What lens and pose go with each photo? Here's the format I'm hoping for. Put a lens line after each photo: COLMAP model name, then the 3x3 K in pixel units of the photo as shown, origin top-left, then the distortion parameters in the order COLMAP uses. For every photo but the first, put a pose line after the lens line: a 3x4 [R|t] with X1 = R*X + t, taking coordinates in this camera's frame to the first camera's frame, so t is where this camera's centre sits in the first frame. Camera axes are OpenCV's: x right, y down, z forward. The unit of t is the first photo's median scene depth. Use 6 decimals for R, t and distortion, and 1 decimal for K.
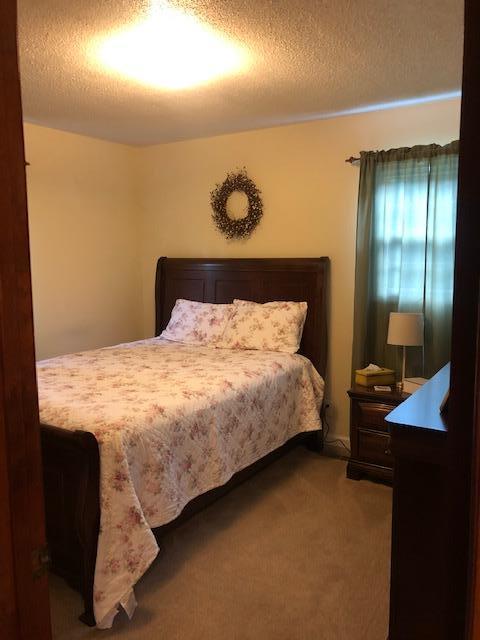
lens RADIAL K [[521.1, 0, 239.0], [0, 521.1, 315.1], [0, 0, 1]] dist [0.006751, -0.010338]
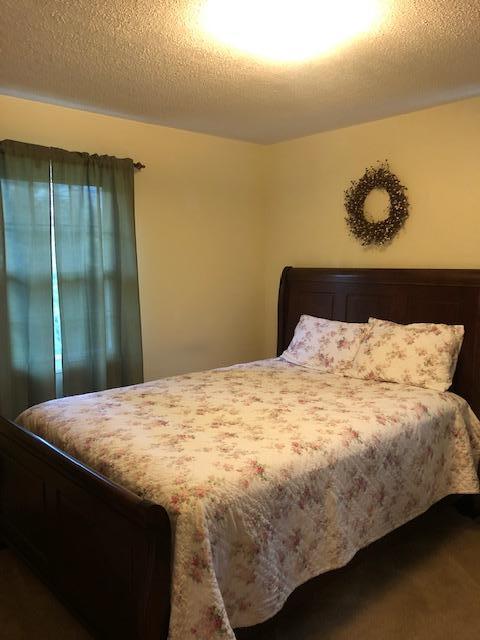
lens RADIAL K [[521.1, 0, 239.0], [0, 521.1, 315.1], [0, 0, 1]] dist [0.006751, -0.010338]
pose [[0.964197, 0.027195, -0.263789, 0.013672], [-0.029245, 0.999565, -0.003844, -0.034196], [0.263569, 0.011421, 0.964573, 0.188989]]
